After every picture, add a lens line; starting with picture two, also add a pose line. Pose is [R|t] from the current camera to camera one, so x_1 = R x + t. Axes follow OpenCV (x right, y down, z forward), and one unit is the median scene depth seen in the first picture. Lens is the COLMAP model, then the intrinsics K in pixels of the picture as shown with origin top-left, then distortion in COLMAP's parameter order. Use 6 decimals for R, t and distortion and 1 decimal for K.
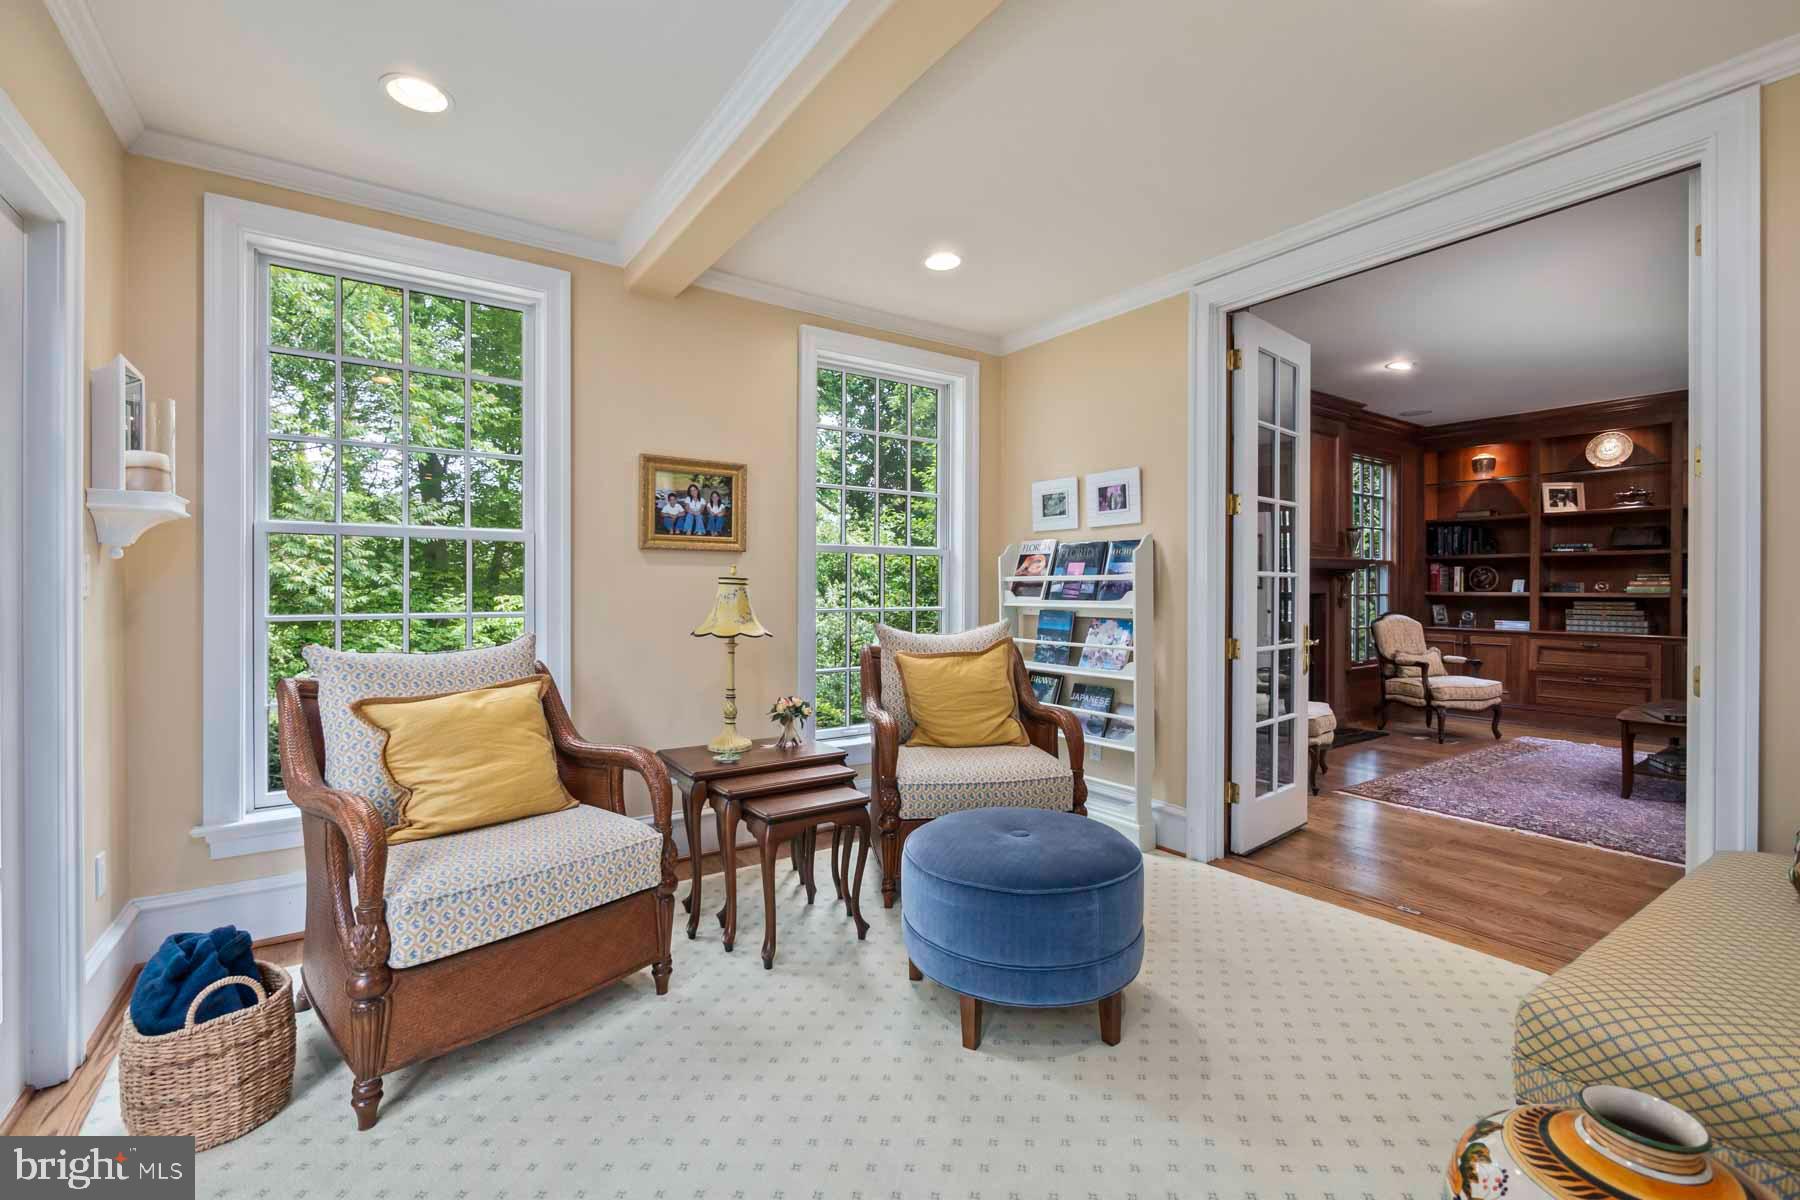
lens RADIAL K [[776.4, 0, 894.9], [0, 776.4, 587.8], [0, 0, 1]] dist [-0.002258, -0.000401]
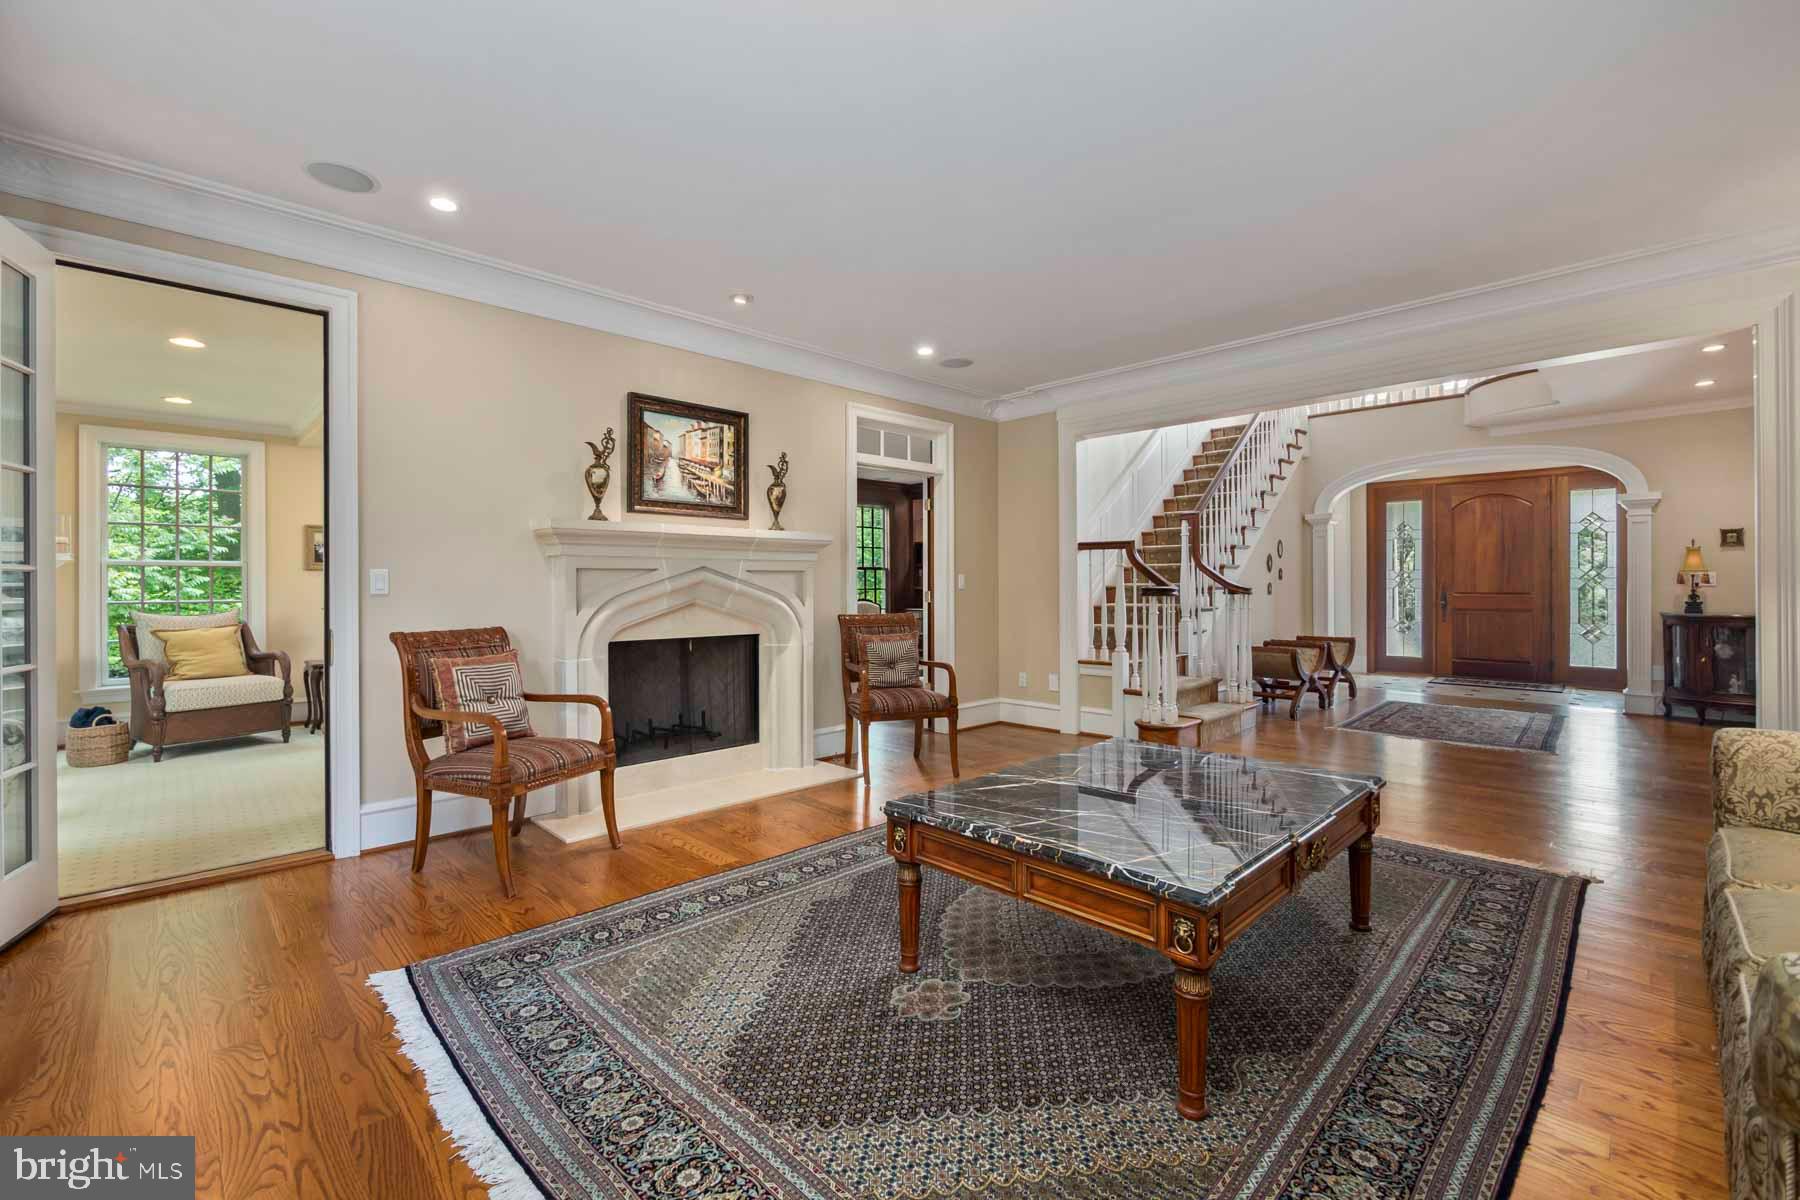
lens RADIAL K [[776.4, 0, 894.9], [0, 776.4, 587.8], [0, 0, 1]] dist [-0.002258, -0.000401]
pose [[0.987438, -0.006480, 0.157876, 1.256345], [0.006425, 0.999979, 0.000857, 0.013516], [-0.157879, 0.000168, 0.987459, -1.815423]]
